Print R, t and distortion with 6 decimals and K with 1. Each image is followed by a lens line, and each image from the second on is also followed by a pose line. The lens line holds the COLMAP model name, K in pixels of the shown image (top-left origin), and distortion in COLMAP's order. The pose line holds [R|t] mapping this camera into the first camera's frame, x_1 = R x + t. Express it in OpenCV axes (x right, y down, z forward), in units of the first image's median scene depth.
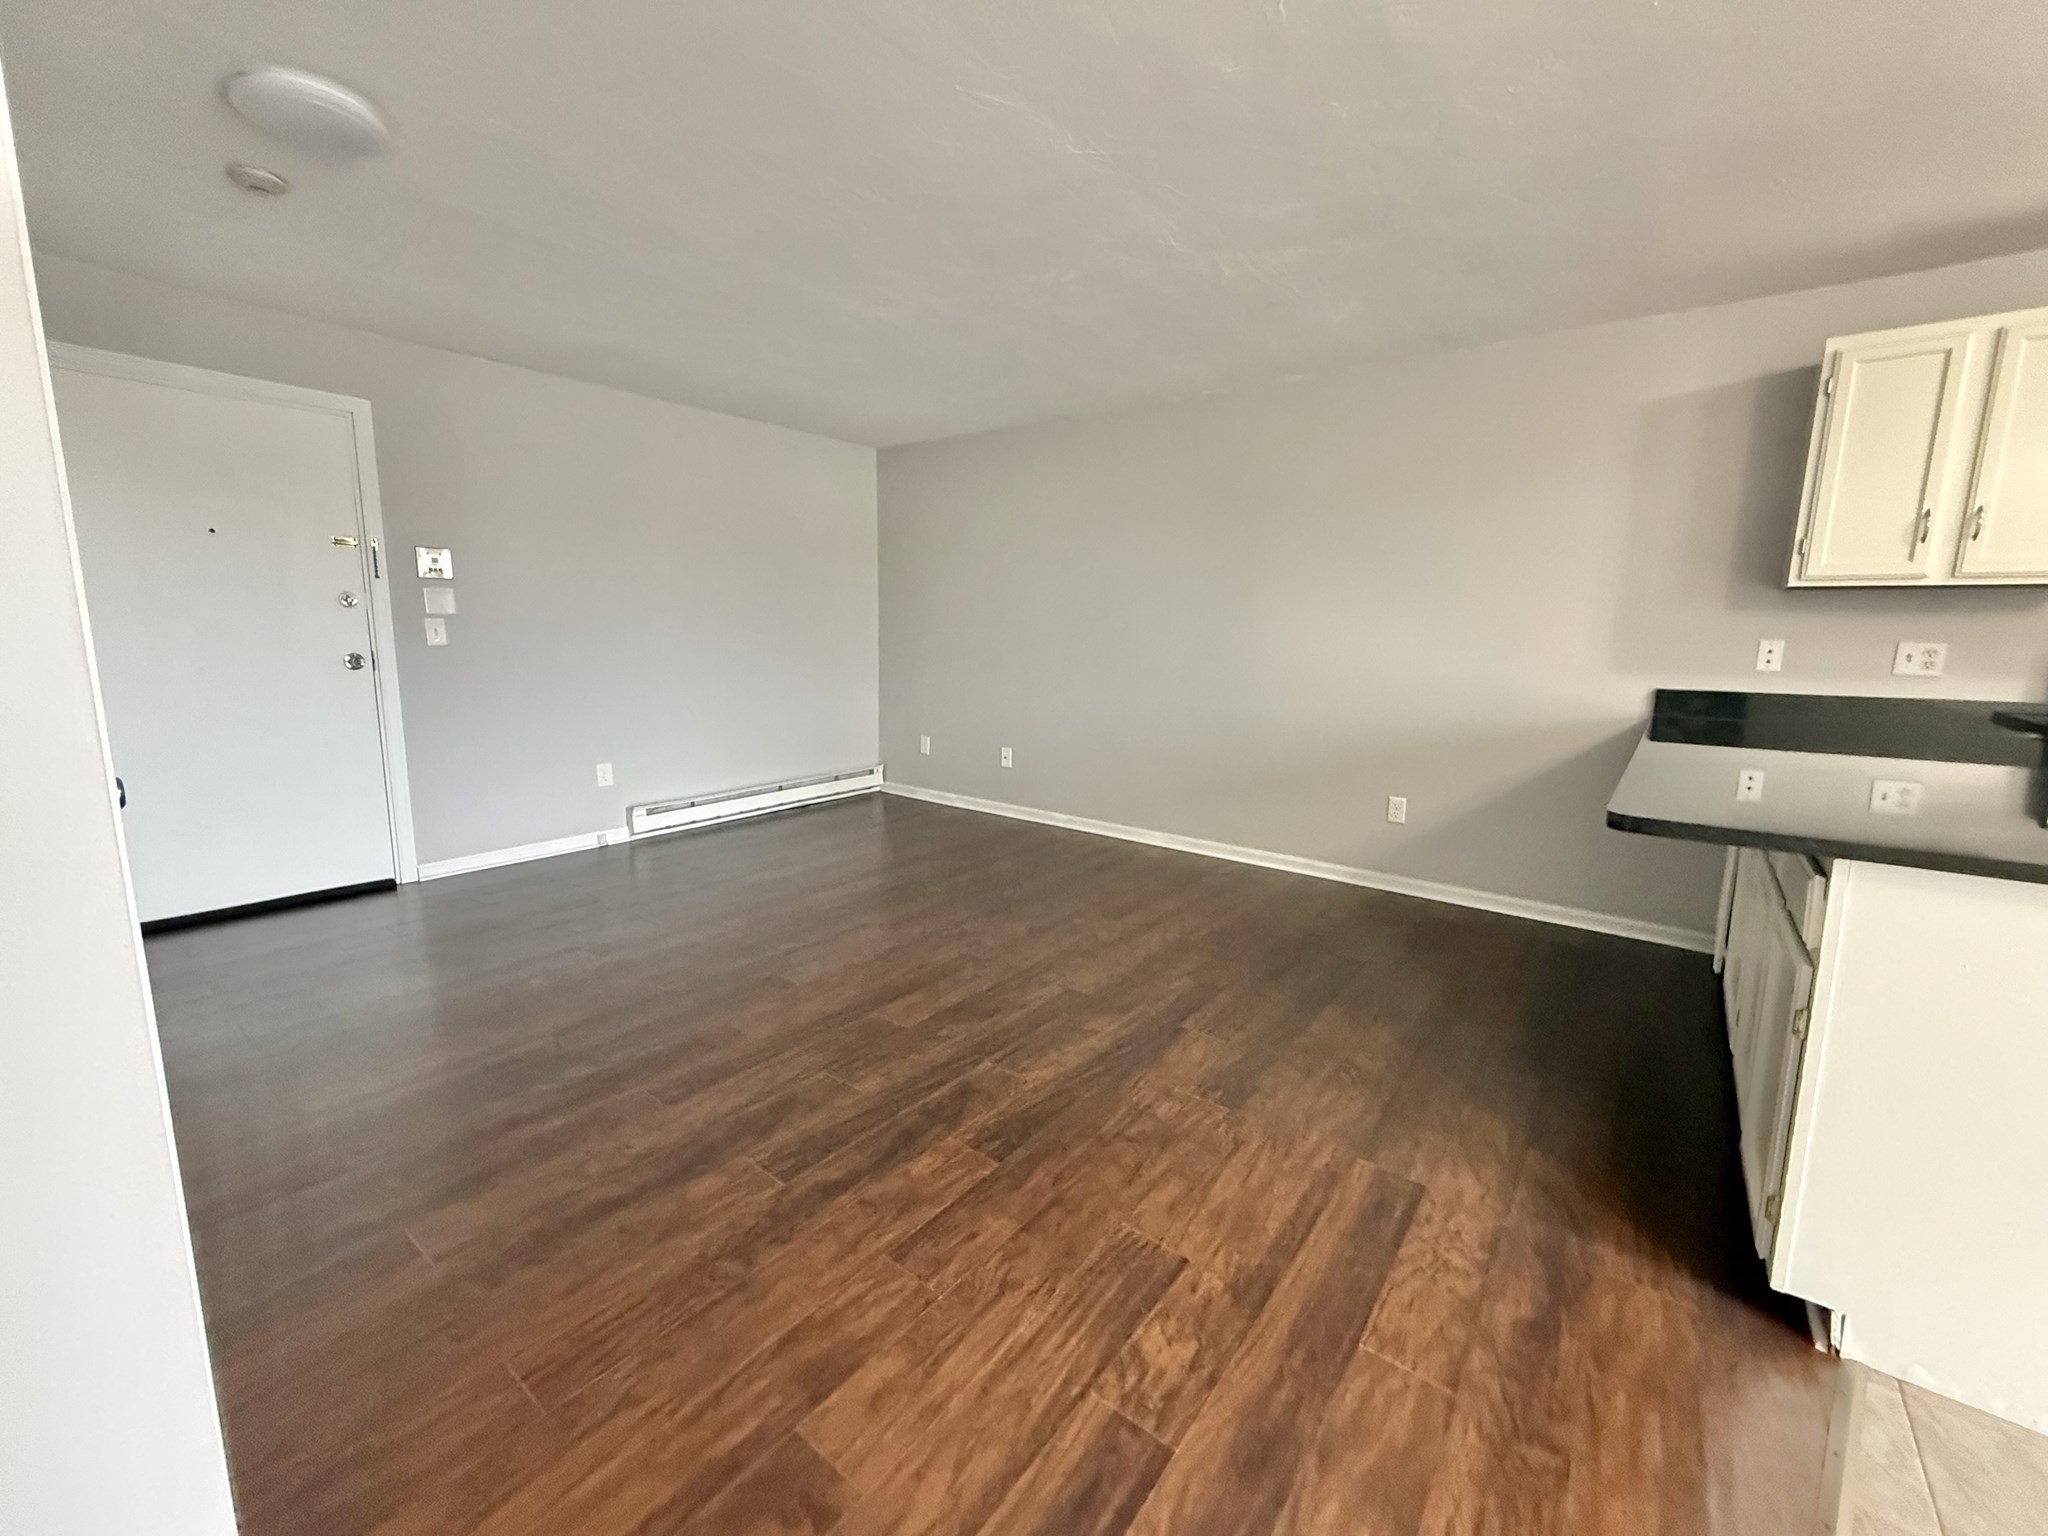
lens RADIAL K [[830.5, 0, 1024.0], [0, 830.5, 768.0], [0, 0, 1]] dist [-0.000949, 0.000402]
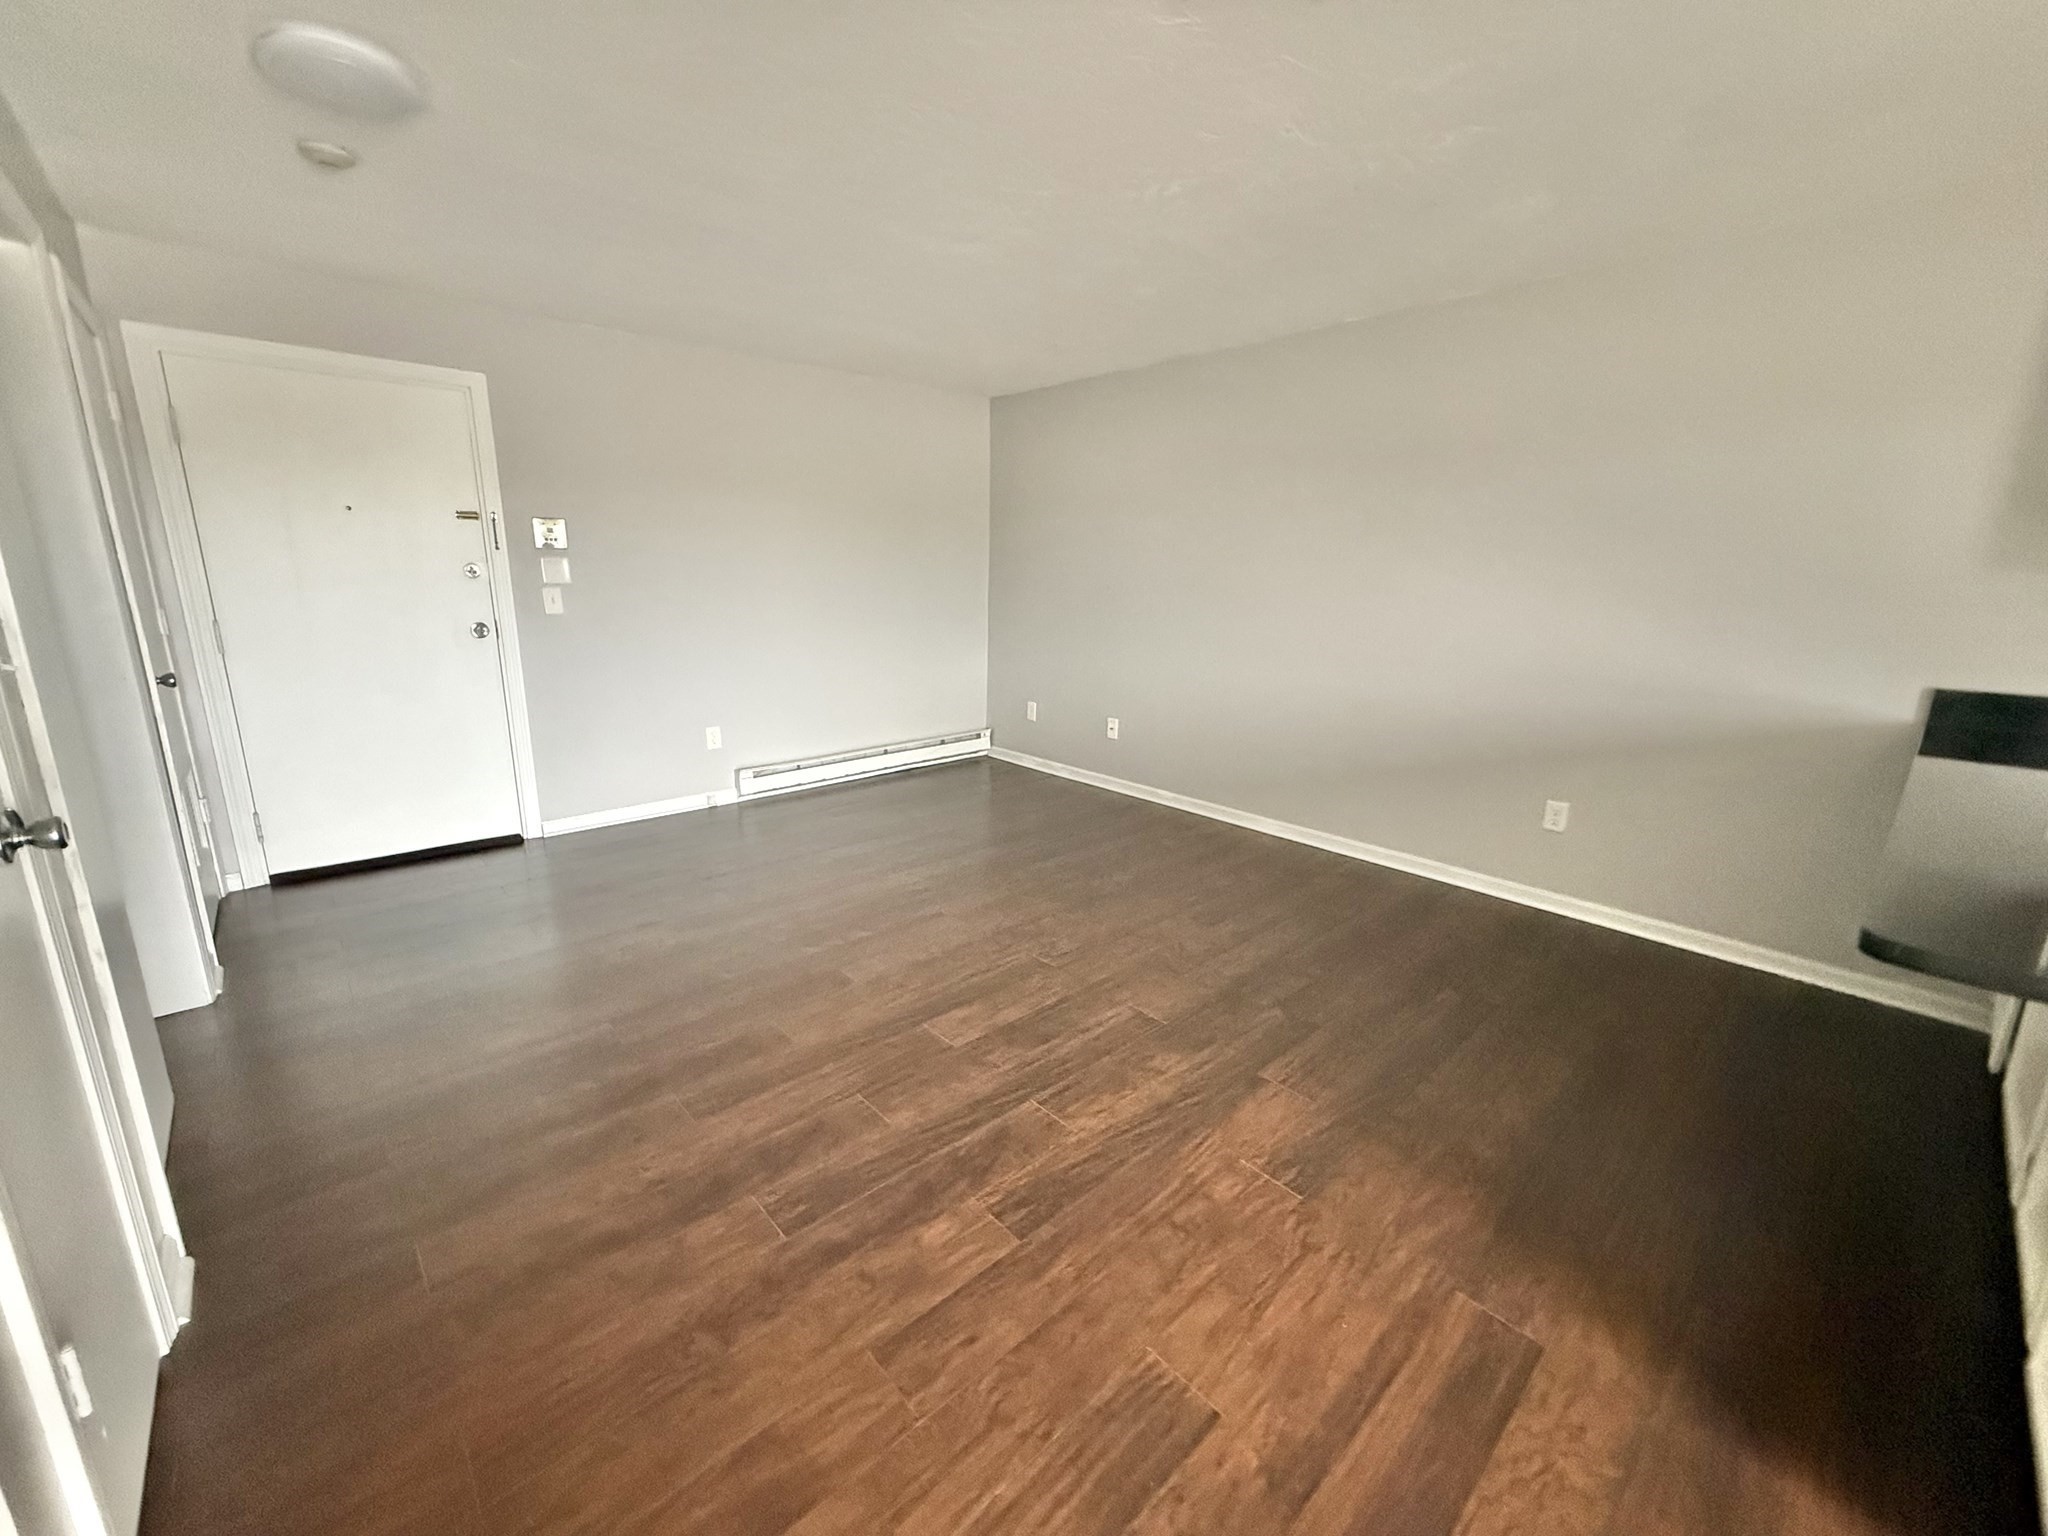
lens RADIAL K [[814.3, 0, 1019.0], [0, 814.3, 766.8], [0, 0, 1]] dist [0.000885, -0.000409]
pose [[0.984387, 0.038636, -0.171725, 0.087616], [-0.026676, 0.997090, 0.071418, -0.081634], [0.173984, -0.065722, 0.982553, 0.157913]]
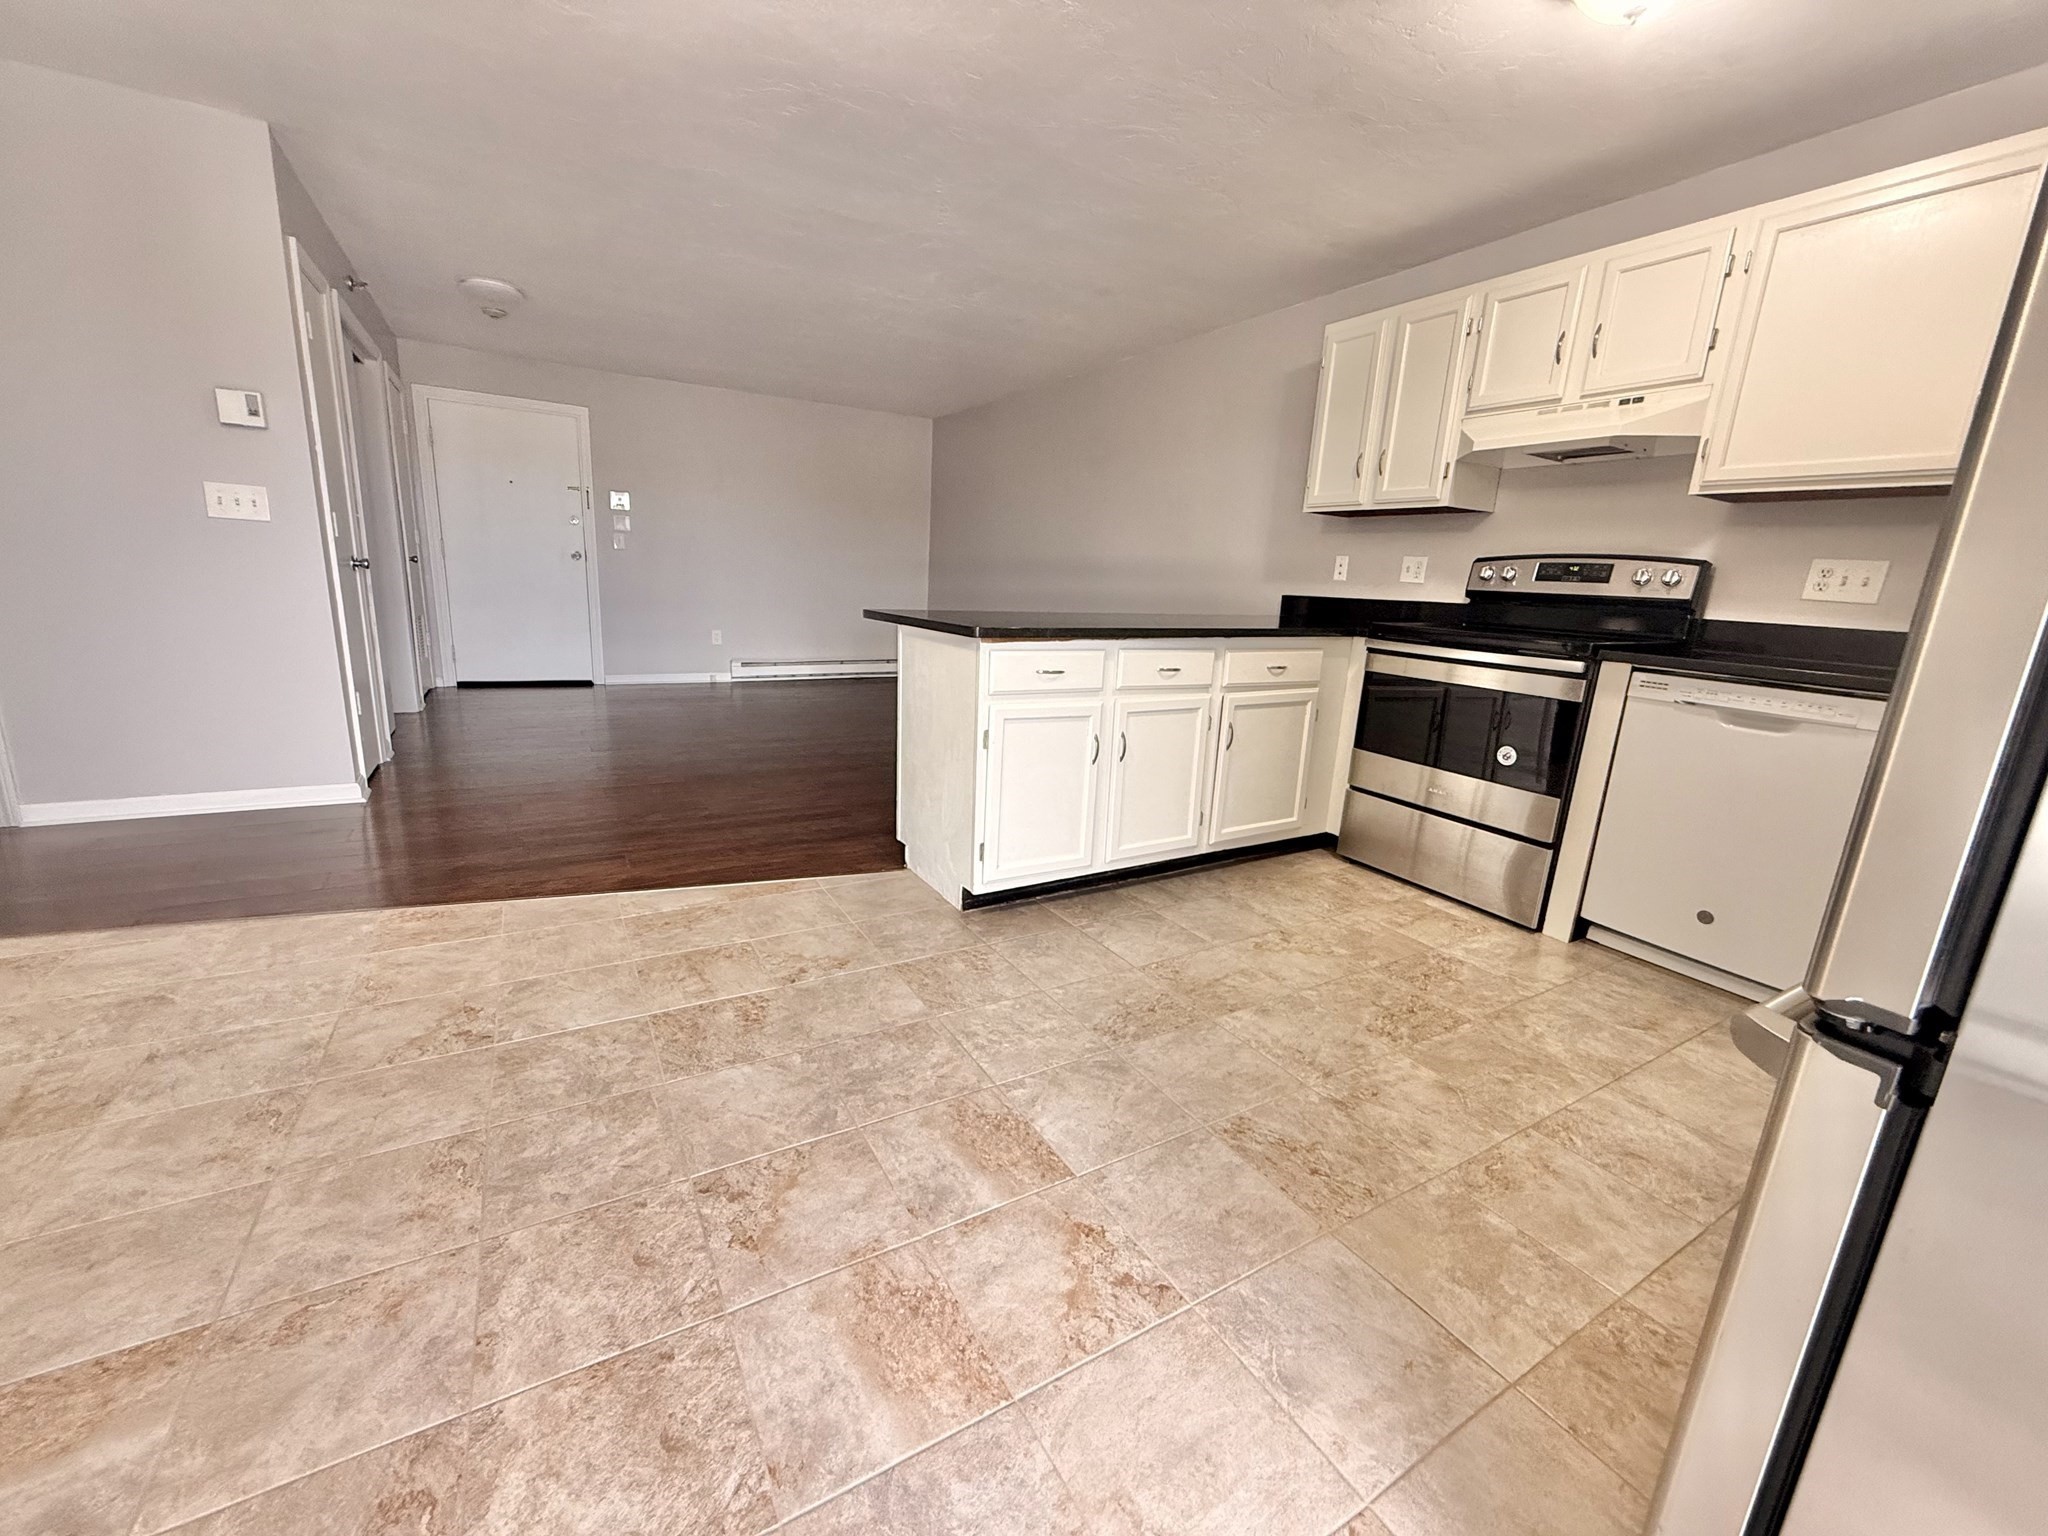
lens RADIAL K [[814.3, 0, 1019.0], [0, 814.3, 766.8], [0, 0, 1]] dist [0.000885, -0.000409]
pose [[0.928849, 0.113855, -0.352528, 1.311589], [-0.094290, 0.992920, 0.072245, 0.185950], [0.358258, -0.033865, 0.933008, -0.556365]]
